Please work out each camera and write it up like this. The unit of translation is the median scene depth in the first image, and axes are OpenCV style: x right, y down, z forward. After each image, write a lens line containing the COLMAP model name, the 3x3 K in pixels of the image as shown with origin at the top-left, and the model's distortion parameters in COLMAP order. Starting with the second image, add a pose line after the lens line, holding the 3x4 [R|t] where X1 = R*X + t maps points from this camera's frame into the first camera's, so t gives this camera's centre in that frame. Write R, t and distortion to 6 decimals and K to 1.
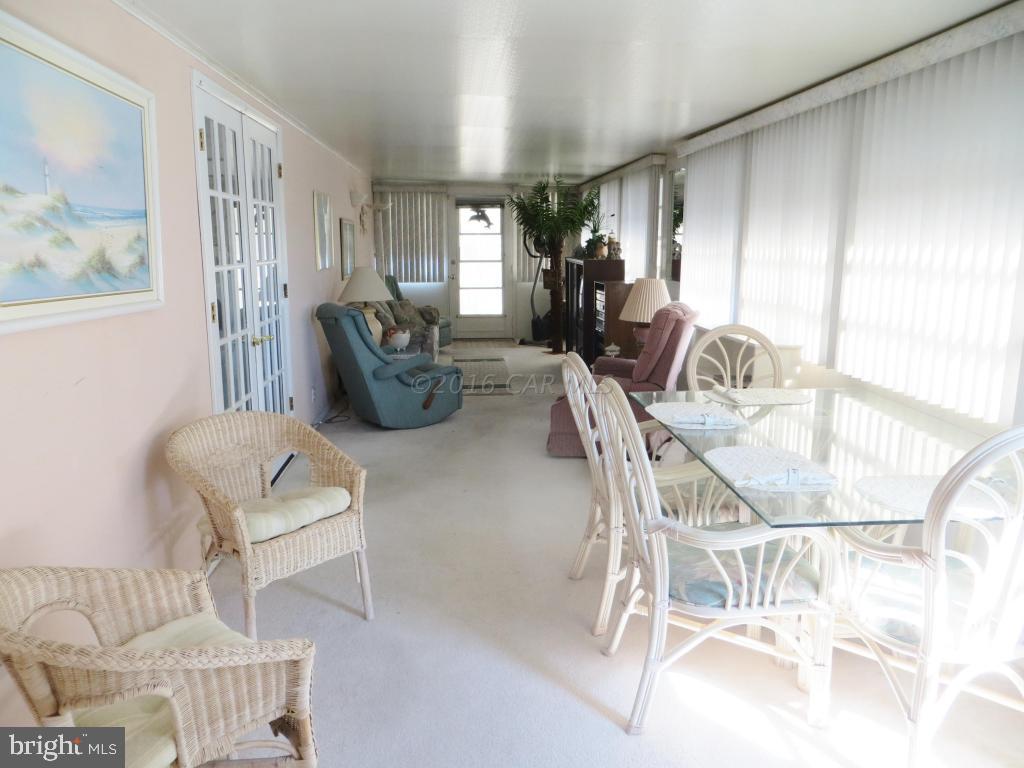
lens RADIAL K [[778.6, 0, 511.3], [0, 778.6, 382.4], [0, 0, 1]] dist [-0.007509, -0.010326]
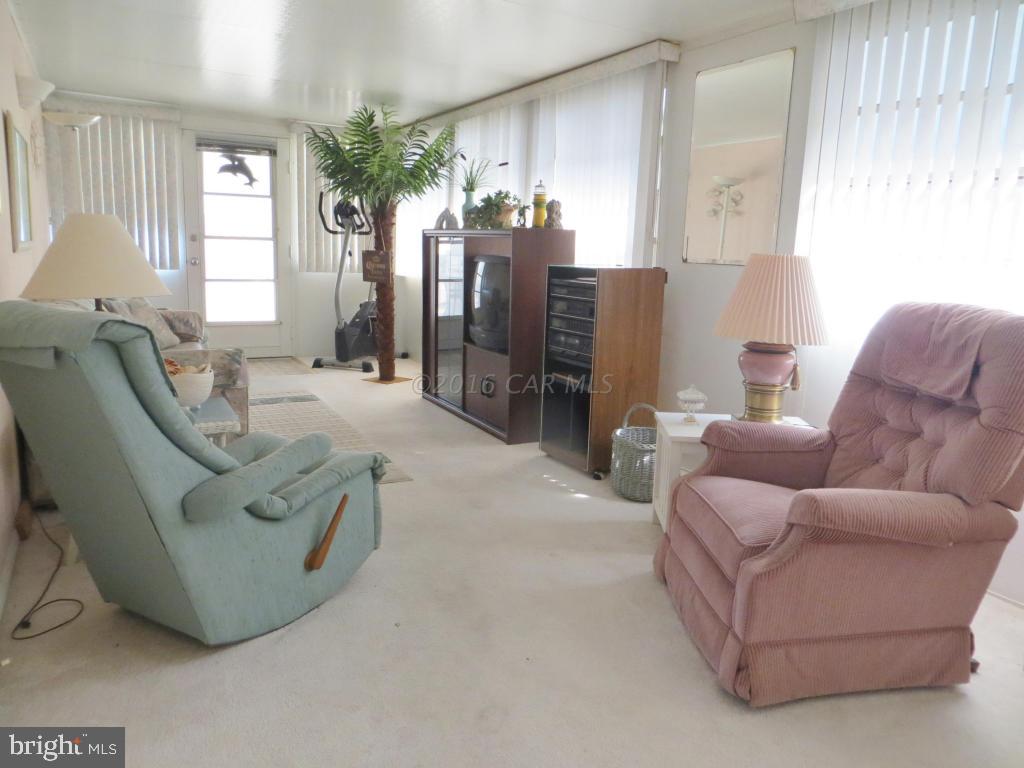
lens RADIAL K [[778.6, 0, 513.3], [0, 778.6, 386.9], [0, 0, 1]] dist [-0.007509, -0.010326]
pose [[0.915548, -0.040018, 0.400214, -0.095371], [0.038469, 0.999189, 0.011908, -0.033415], [-0.400366, 0.004493, 0.916344, 0.333598]]
